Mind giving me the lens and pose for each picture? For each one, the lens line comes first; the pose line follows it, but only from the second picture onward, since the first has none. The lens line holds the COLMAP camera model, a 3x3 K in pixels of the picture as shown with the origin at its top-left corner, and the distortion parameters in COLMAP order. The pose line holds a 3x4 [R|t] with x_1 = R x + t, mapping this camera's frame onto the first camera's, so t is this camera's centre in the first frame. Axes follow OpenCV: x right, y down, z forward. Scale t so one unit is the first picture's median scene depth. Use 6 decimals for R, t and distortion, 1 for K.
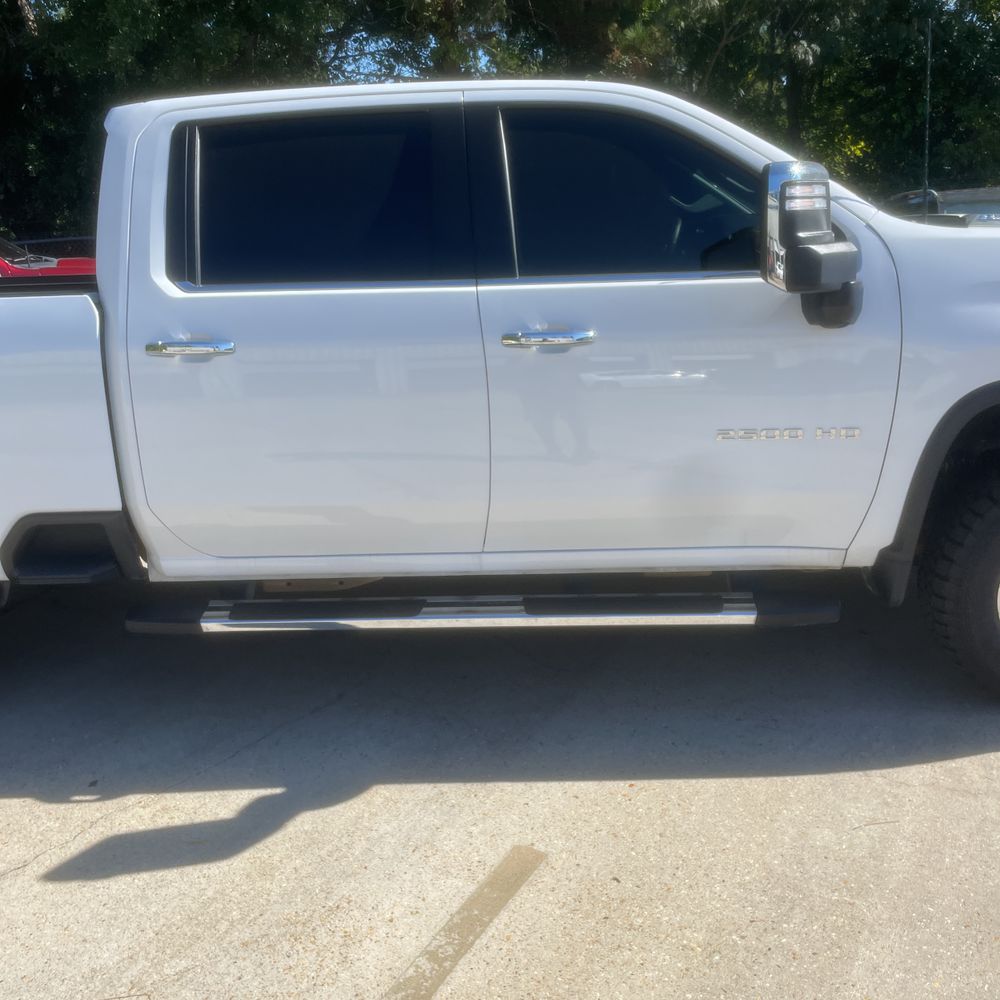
lens RADIAL K [[1009.9, 0, 487.6], [0, 1009.9, 489.7], [0, 0, 1]] dist [0.058925, -0.053399]
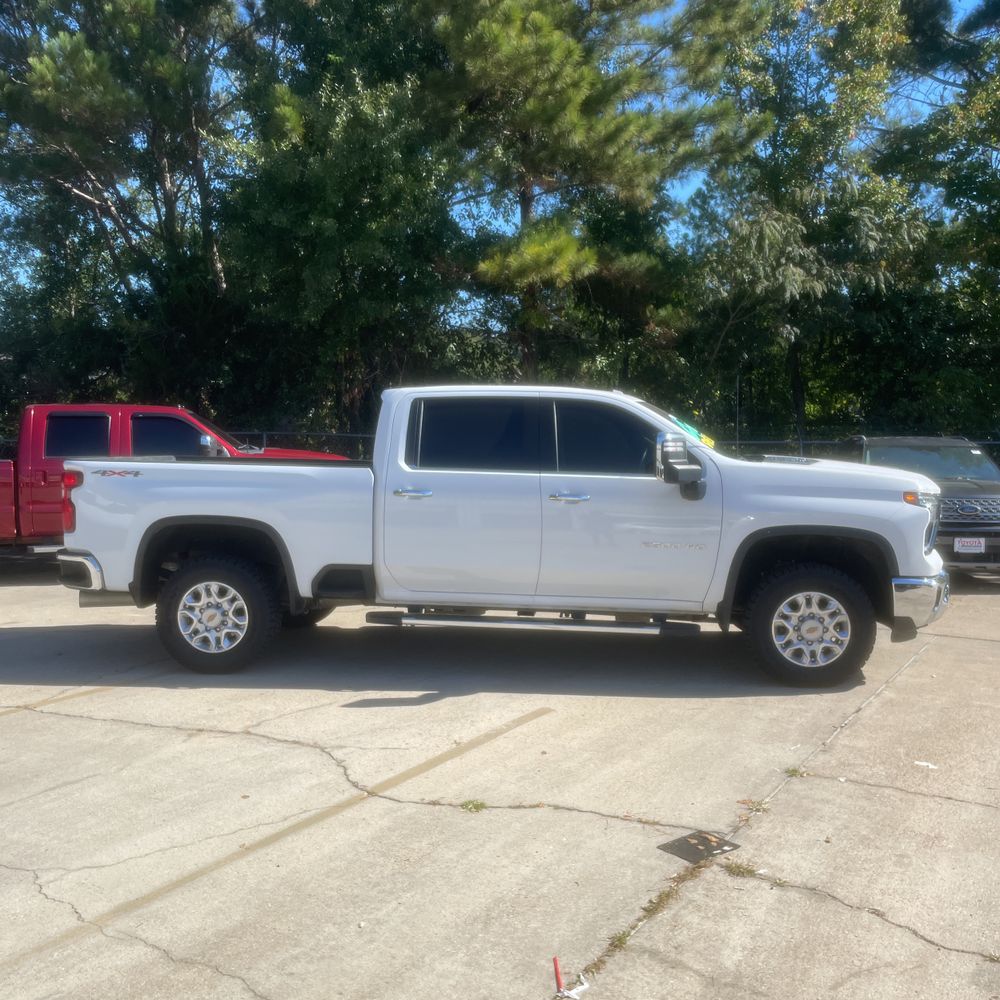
lens RADIAL K [[982.3, 0, 498.3], [0, 982.3, 526.1], [0, 0, 1]] dist [0.059362, -0.102627]
pose [[0.996843, 0.061543, -0.050164, 0.013942], [-0.068807, 0.984875, -0.159019, 0.267885], [0.039619, 0.161969, 0.986000, -1.146402]]
